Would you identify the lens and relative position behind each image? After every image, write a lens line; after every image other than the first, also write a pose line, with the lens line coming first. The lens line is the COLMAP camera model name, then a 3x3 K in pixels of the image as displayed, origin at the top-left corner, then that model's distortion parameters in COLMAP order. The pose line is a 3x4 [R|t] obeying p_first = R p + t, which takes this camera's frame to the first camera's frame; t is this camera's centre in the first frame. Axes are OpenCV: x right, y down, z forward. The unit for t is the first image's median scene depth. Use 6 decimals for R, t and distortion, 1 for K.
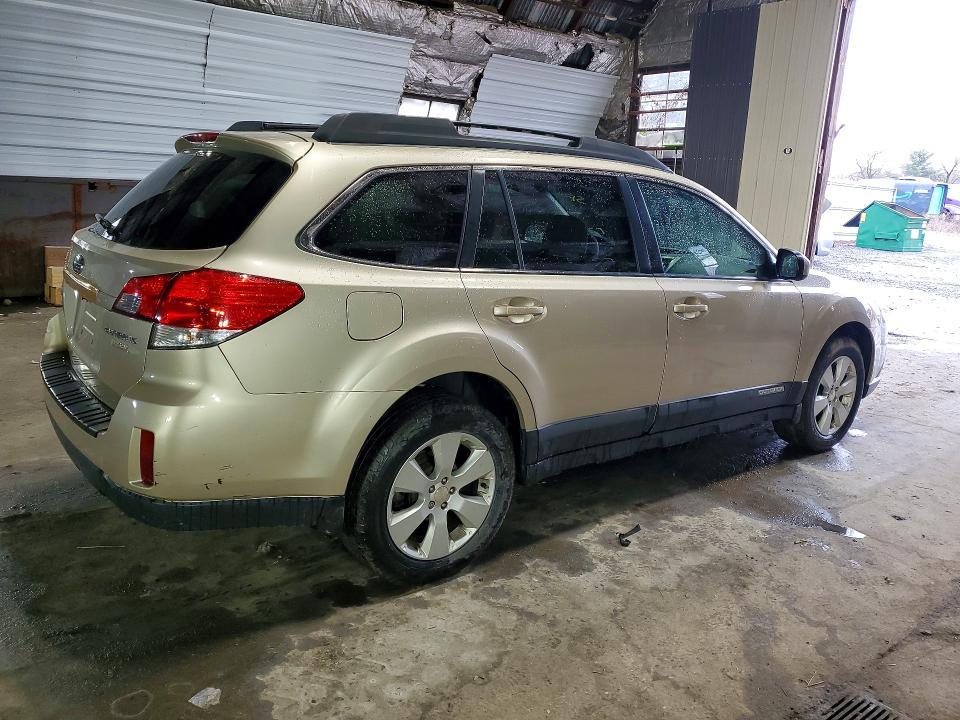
lens RADIAL K [[760.3, 0, 480.0], [0, 760.3, 360.0], [0, 0, 1]] dist [0.001440, 0.002020]
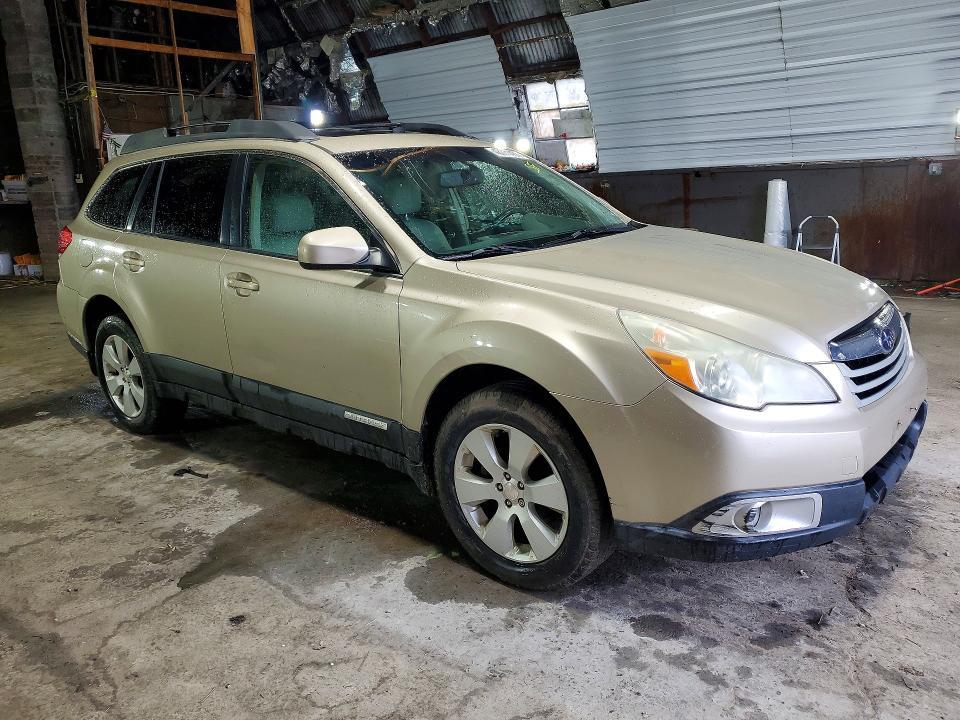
lens RADIAL K [[786.2, 0, 480.8], [0, 786.2, 325.1], [0, 0, 1]] dist [0.060637, -0.000039]
pose [[0.172975, 0.137158, -0.975329, 1.274318], [-0.170078, 0.979540, 0.107587, -0.173114], [0.970130, 0.147272, 0.192763, 1.049550]]
